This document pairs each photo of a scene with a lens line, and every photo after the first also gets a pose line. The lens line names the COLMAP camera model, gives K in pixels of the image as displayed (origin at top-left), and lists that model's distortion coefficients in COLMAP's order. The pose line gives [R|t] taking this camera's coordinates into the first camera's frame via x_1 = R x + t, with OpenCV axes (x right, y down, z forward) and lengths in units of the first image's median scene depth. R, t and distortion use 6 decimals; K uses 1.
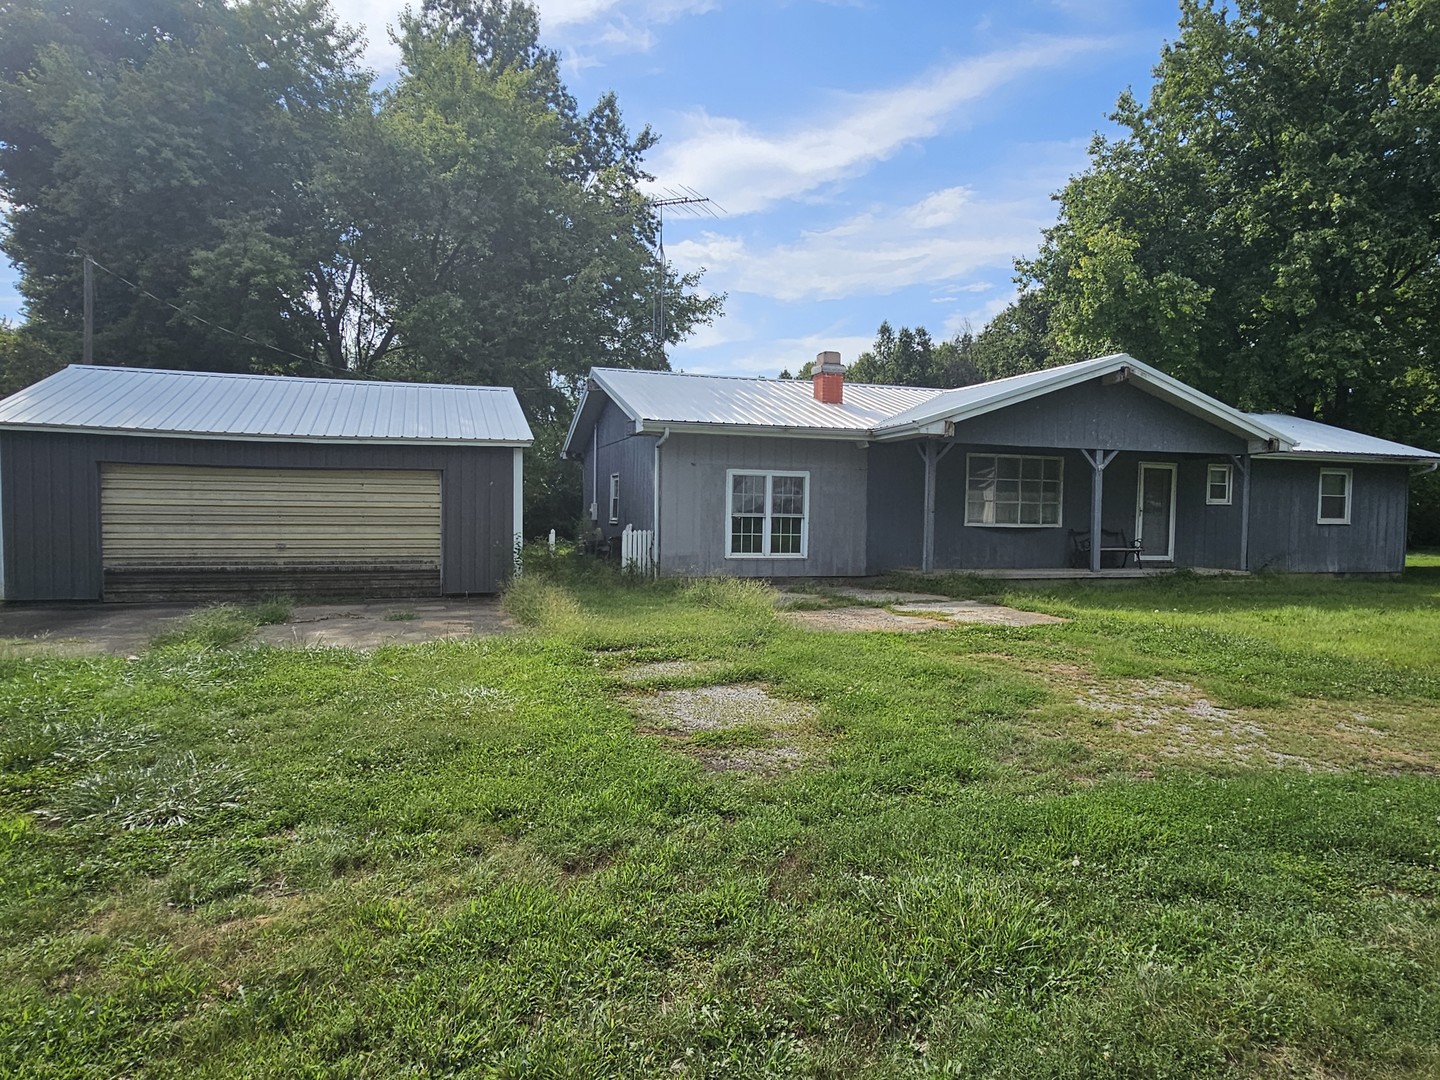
lens RADIAL K [[581.0, 0, 721.1], [0, 581.0, 532.9], [0, 0, 1]] dist [0.002505, 0.000175]
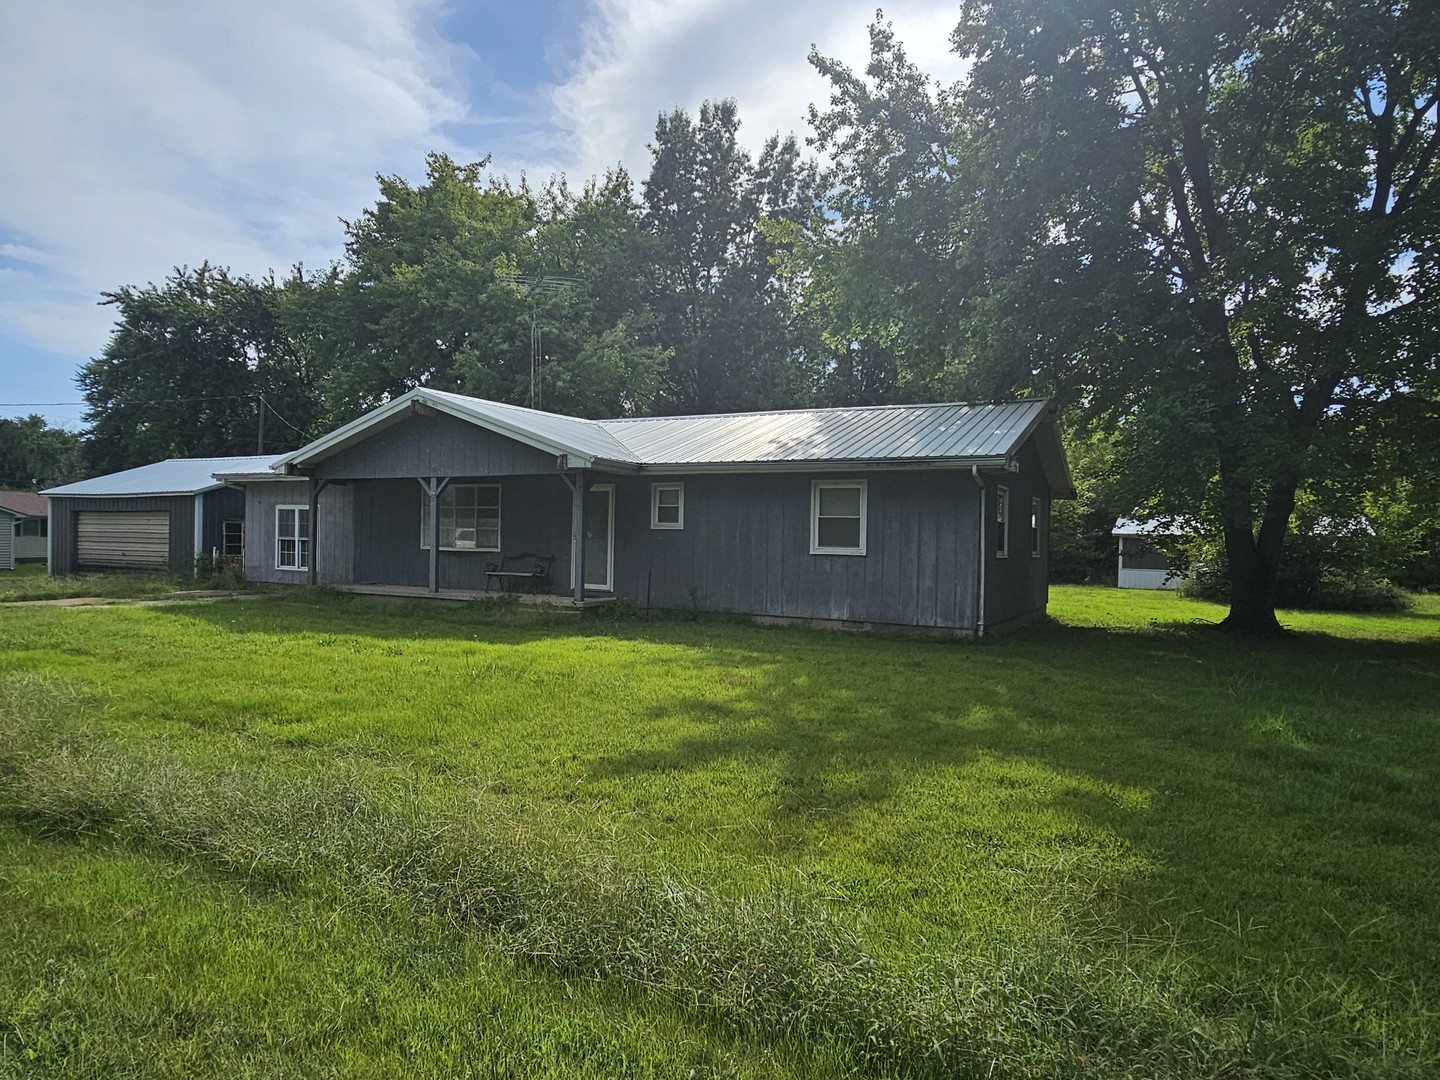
lens RADIAL K [[581.0, 0, 721.6], [0, 581.0, 544.8], [0, 0, 1]] dist [0.002505, 0.000175]
pose [[0.857652, 0.006598, -0.514189, 1.563436], [-0.029321, 0.998918, -0.036088, 0.003921], [0.513395, 0.046027, 0.856917, 0.340024]]
